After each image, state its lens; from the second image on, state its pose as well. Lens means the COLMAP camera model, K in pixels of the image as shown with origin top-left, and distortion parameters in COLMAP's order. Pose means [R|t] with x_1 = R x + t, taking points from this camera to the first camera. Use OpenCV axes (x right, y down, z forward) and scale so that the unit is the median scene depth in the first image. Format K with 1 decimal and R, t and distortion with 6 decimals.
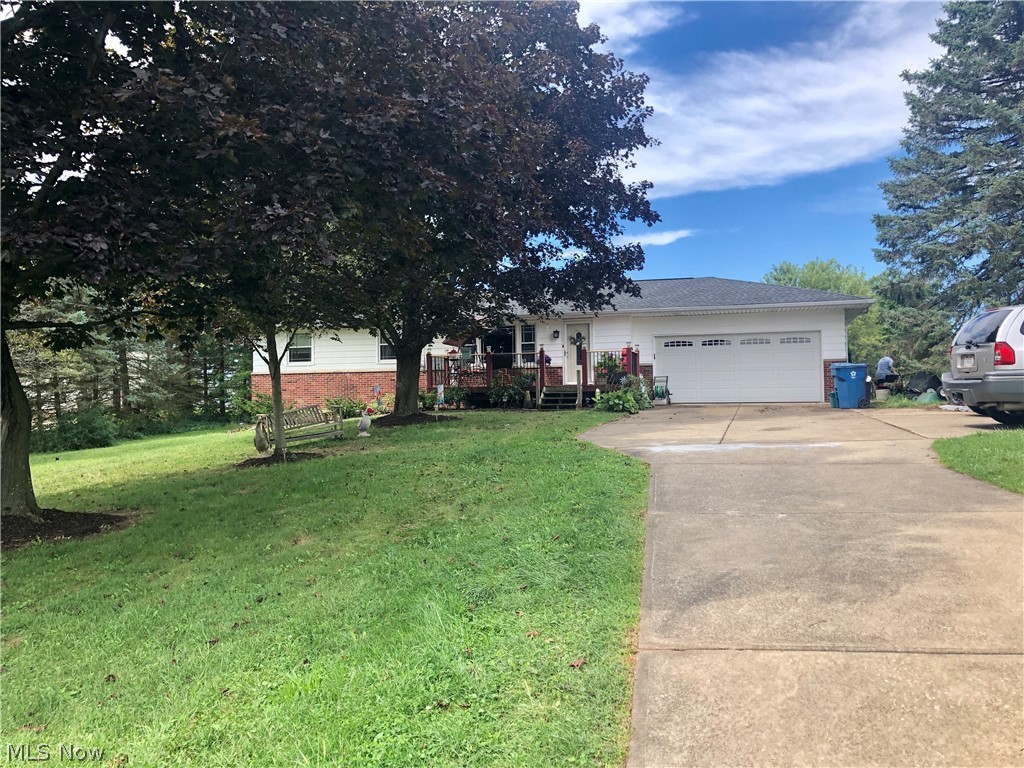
lens RADIAL K [[850.6, 0, 512.0], [0, 850.6, 384.0], [0, 0, 1]] dist [0.077777, -0.099035]
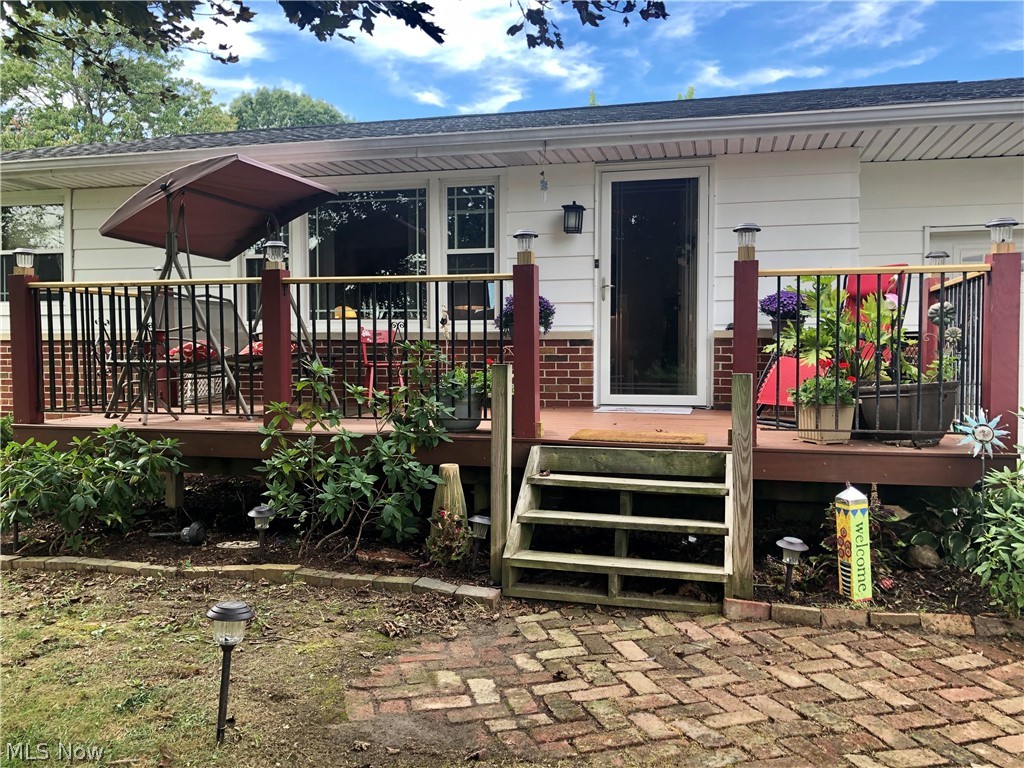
lens RADIAL K [[850.6, 0, 512.0], [0, 850.6, 384.0], [0, 0, 1]] dist [0.077777, -0.099035]
pose [[0.998633, 0.025183, 0.045800, 0.022034], [-0.027918, 0.997803, 0.060076, -0.022035], [-0.044186, -0.061273, 0.997143, 0.768415]]
